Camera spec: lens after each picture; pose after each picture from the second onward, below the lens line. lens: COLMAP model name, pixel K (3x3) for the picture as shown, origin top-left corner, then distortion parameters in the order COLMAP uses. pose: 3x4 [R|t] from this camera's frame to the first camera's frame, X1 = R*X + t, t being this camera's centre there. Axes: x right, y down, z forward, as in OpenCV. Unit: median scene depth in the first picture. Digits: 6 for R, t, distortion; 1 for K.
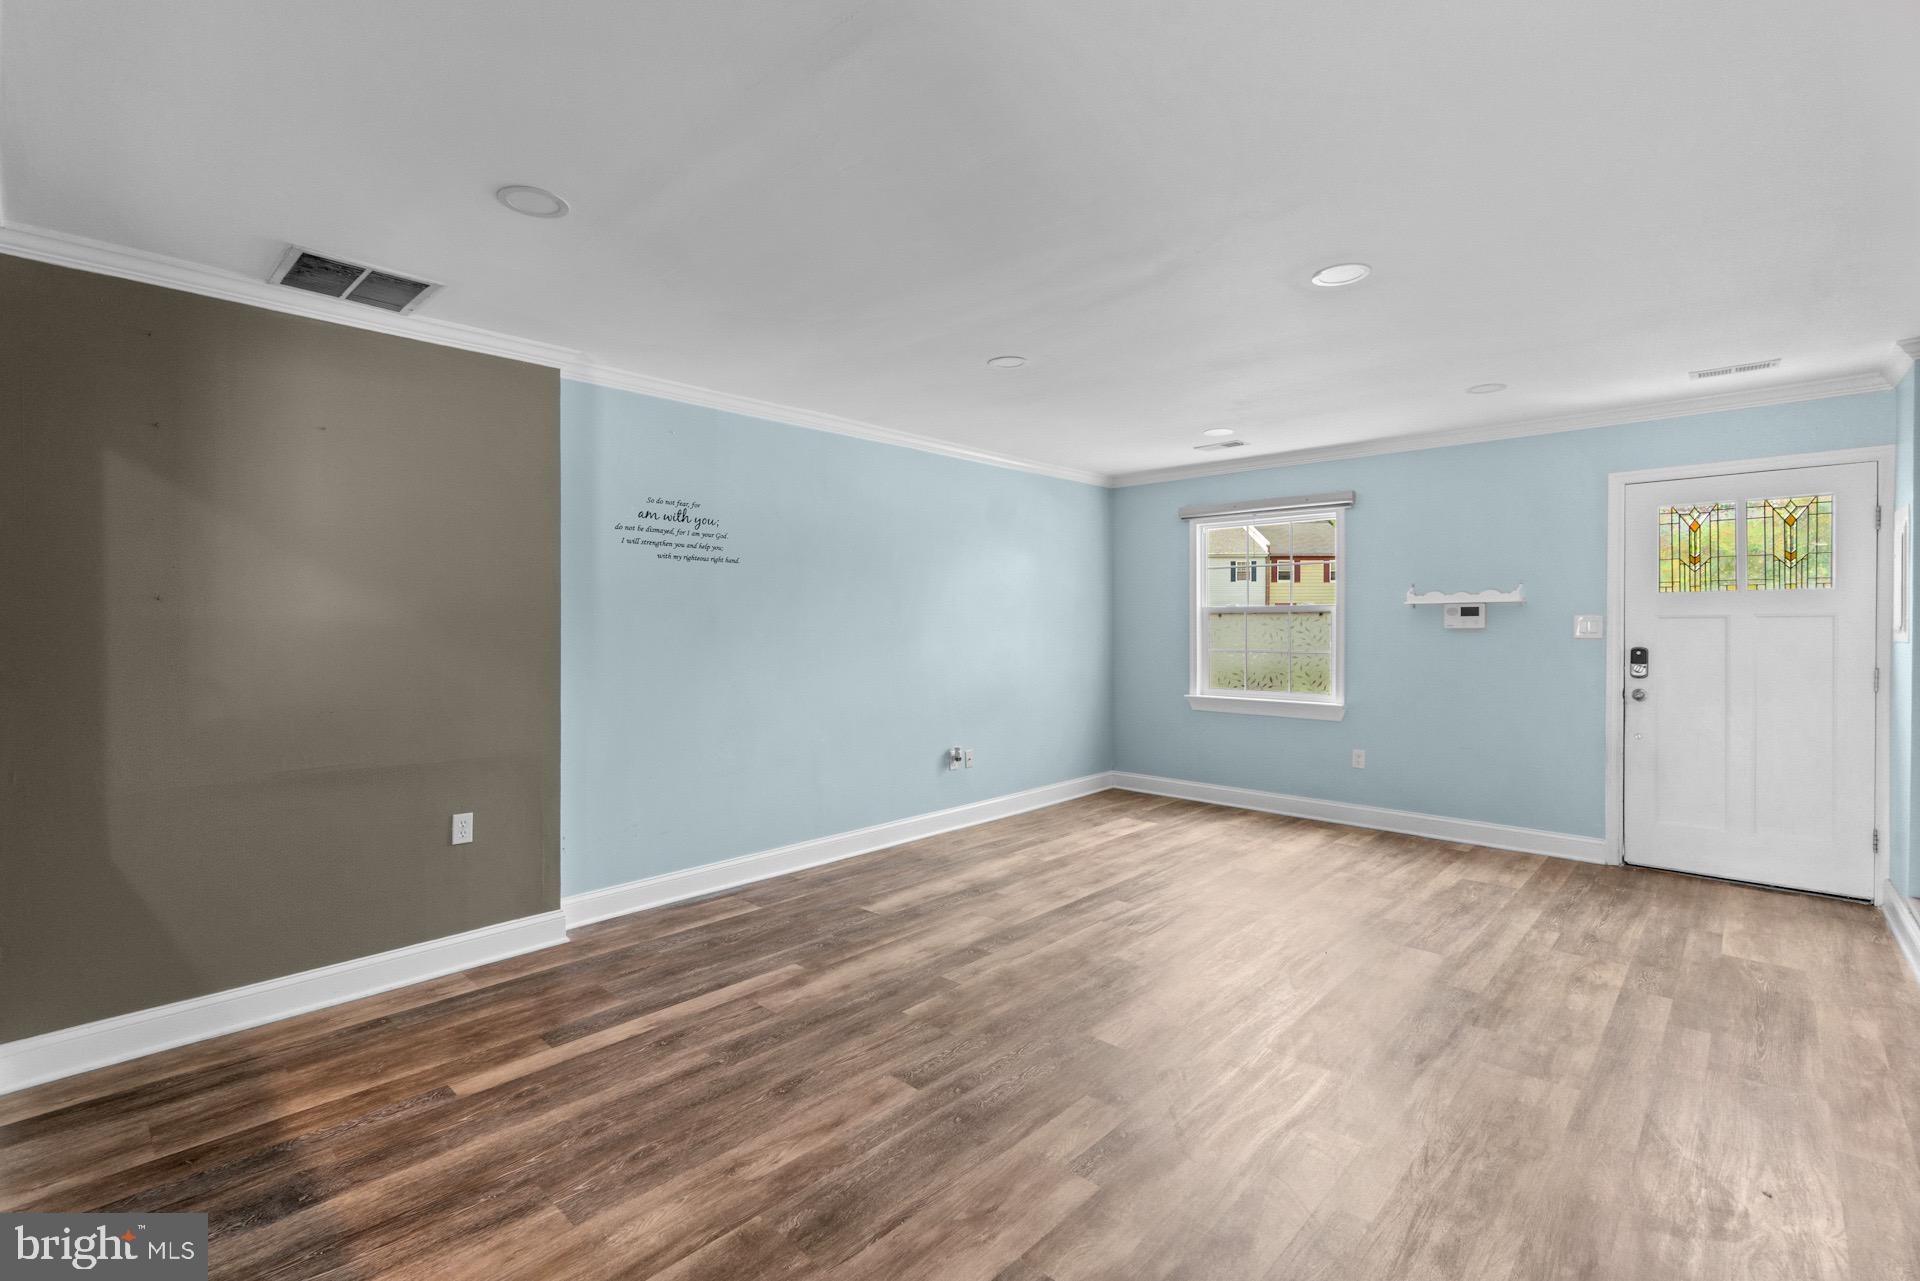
lens RADIAL K [[852.3, 0, 954.7], [0, 852.3, 629.4], [0, 0, 1]] dist [0.000395, 0.000064]
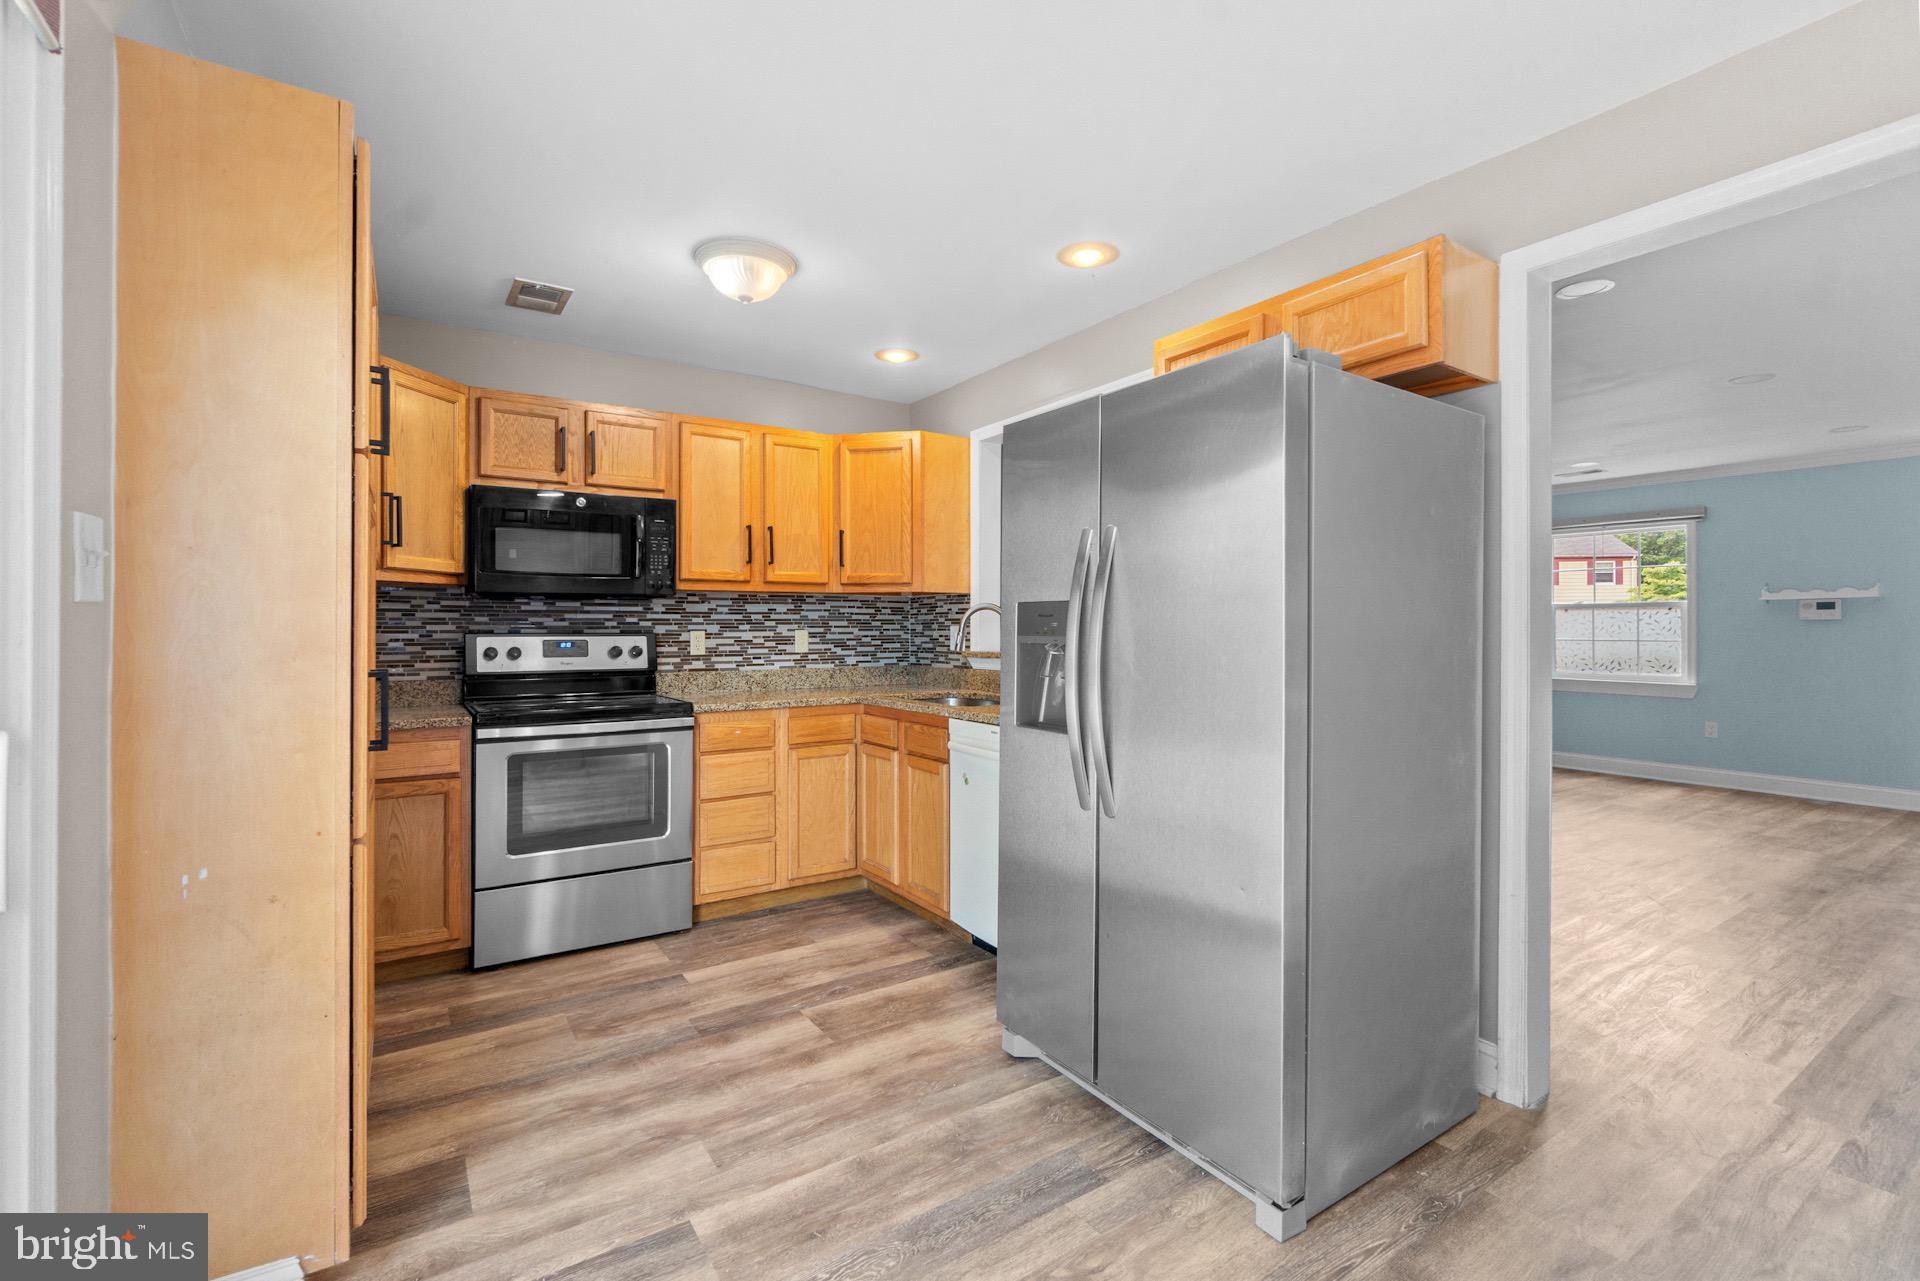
lens RADIAL K [[832.4, 0, 959.0], [0, 832.4, 624.2], [0, 0, 1]] dist [-0.000010, -0.000169]
pose [[0.974374, 0.001016, -0.224933, -0.318145], [-0.003589, 0.999933, -0.011030, 0.022116], [0.224906, 0.011554, 0.974312, -0.411187]]
